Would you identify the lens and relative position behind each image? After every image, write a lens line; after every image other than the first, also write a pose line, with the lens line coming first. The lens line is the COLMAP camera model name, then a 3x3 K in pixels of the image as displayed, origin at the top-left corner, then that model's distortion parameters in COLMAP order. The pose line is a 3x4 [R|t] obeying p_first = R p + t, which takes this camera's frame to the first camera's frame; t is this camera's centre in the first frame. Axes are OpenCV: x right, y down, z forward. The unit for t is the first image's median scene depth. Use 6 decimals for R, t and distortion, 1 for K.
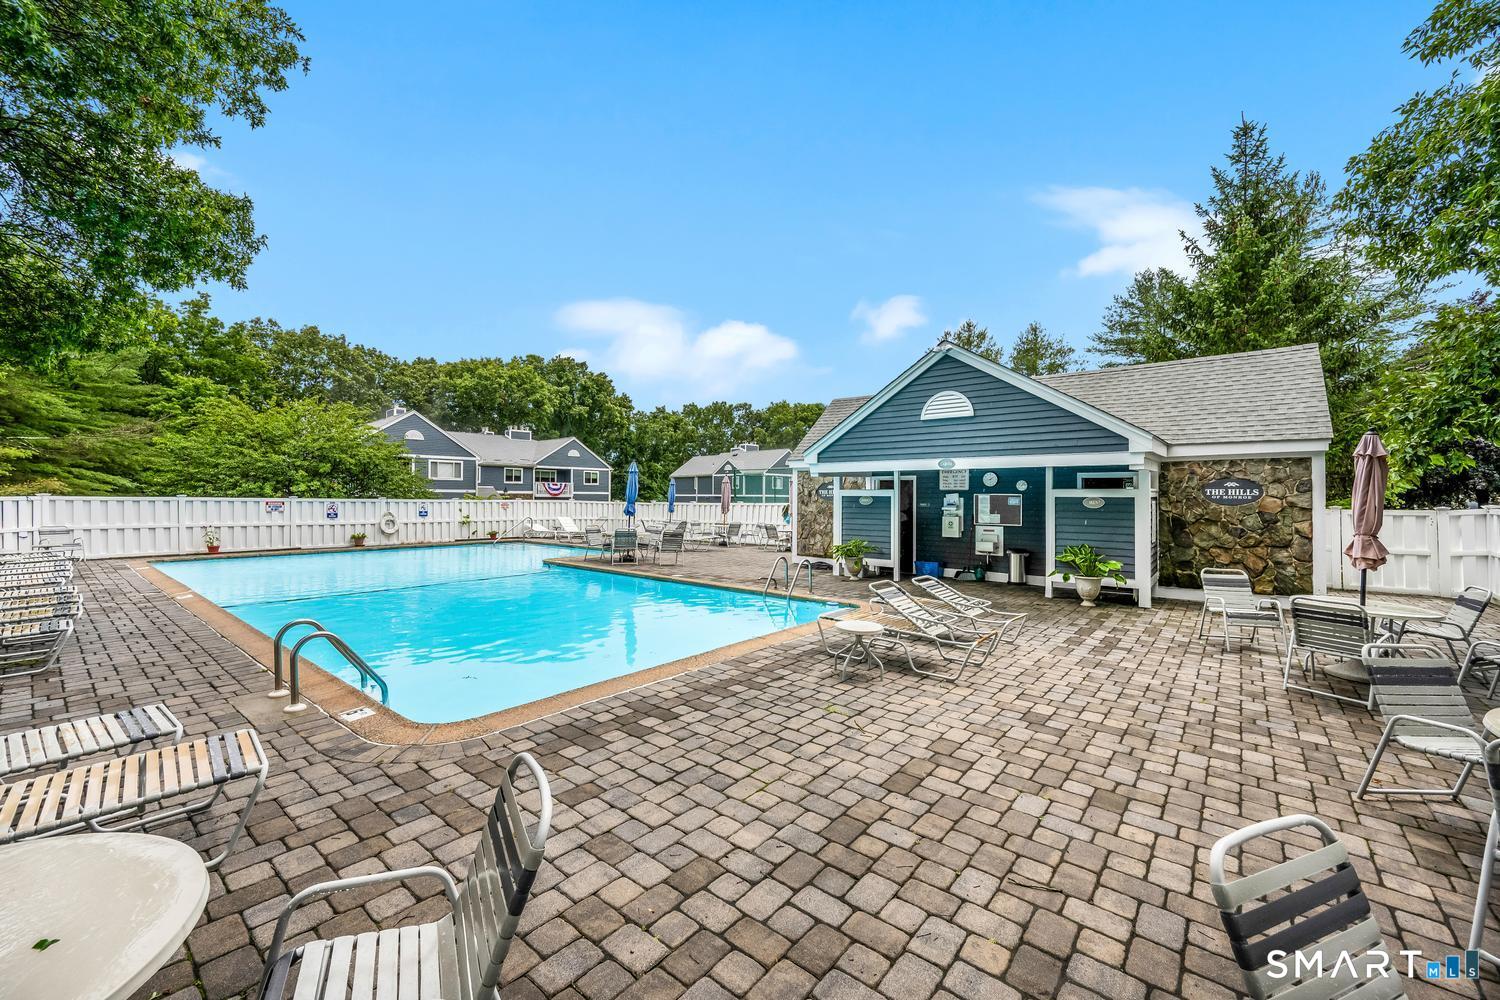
lens RADIAL K [[589.2, 0, 745.3], [0, 589.2, 489.4], [0, 0, 1]] dist [-0.001301, -0.000127]
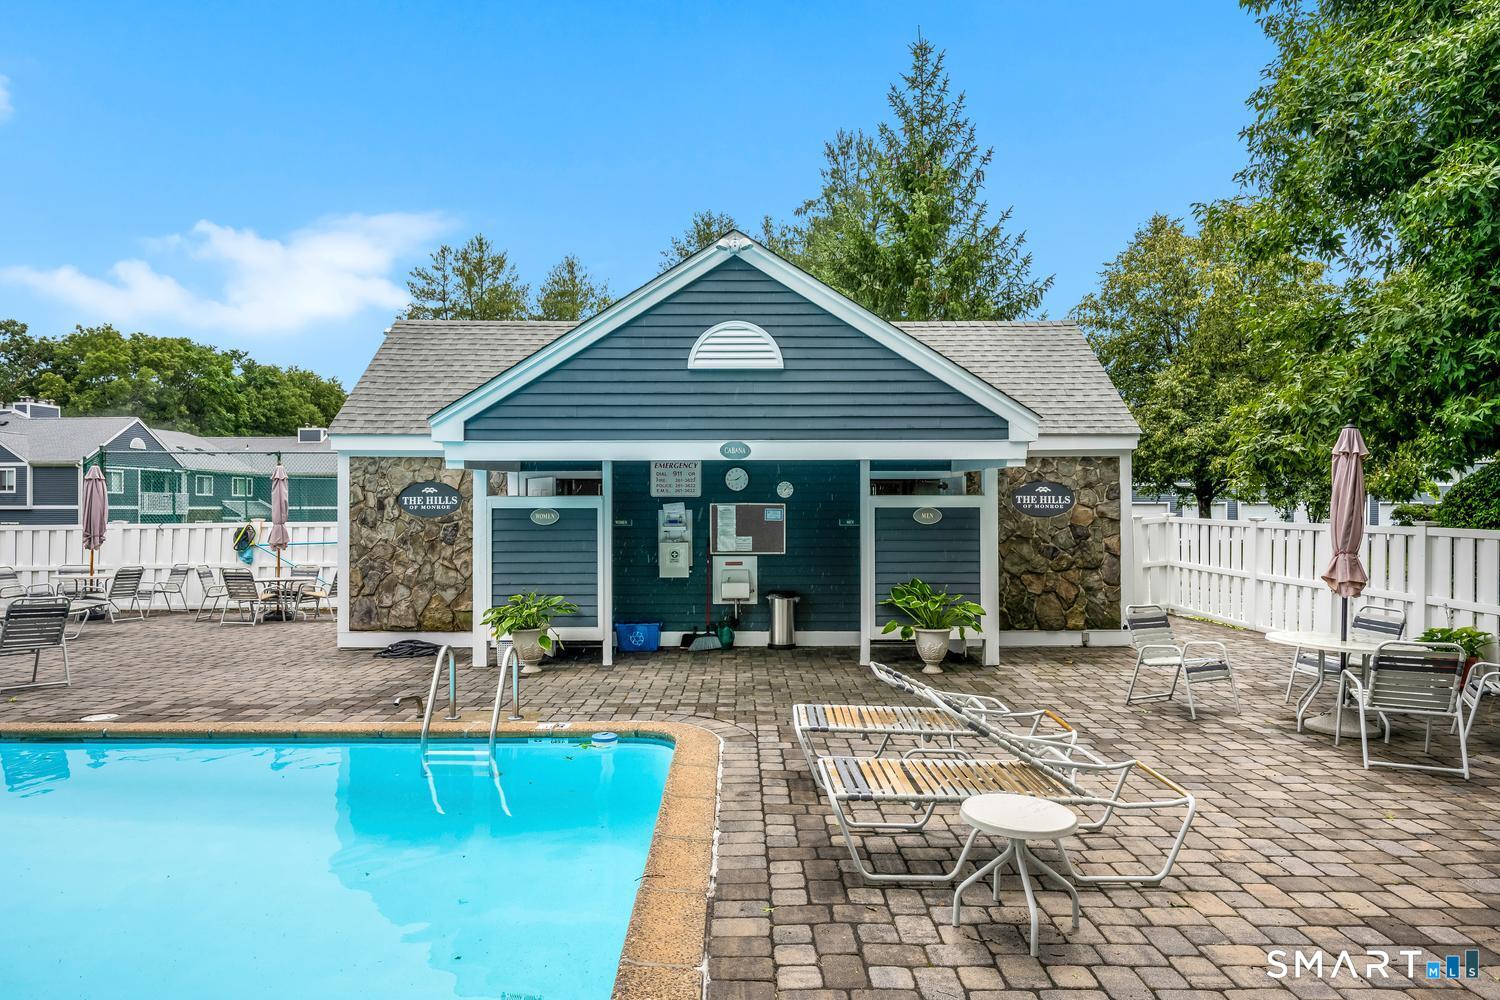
lens RADIAL K [[895.8, 0, 747.8], [0, 895.8, 506.6], [0, 0, 1]] dist [-0.002126, -0.001977]
pose [[0.763309, -0.006610, 0.646000, -0.189006], [-0.001425, 0.999928, 0.011916, 0.000223], [-0.646032, -0.010016, 0.763245, 0.313528]]
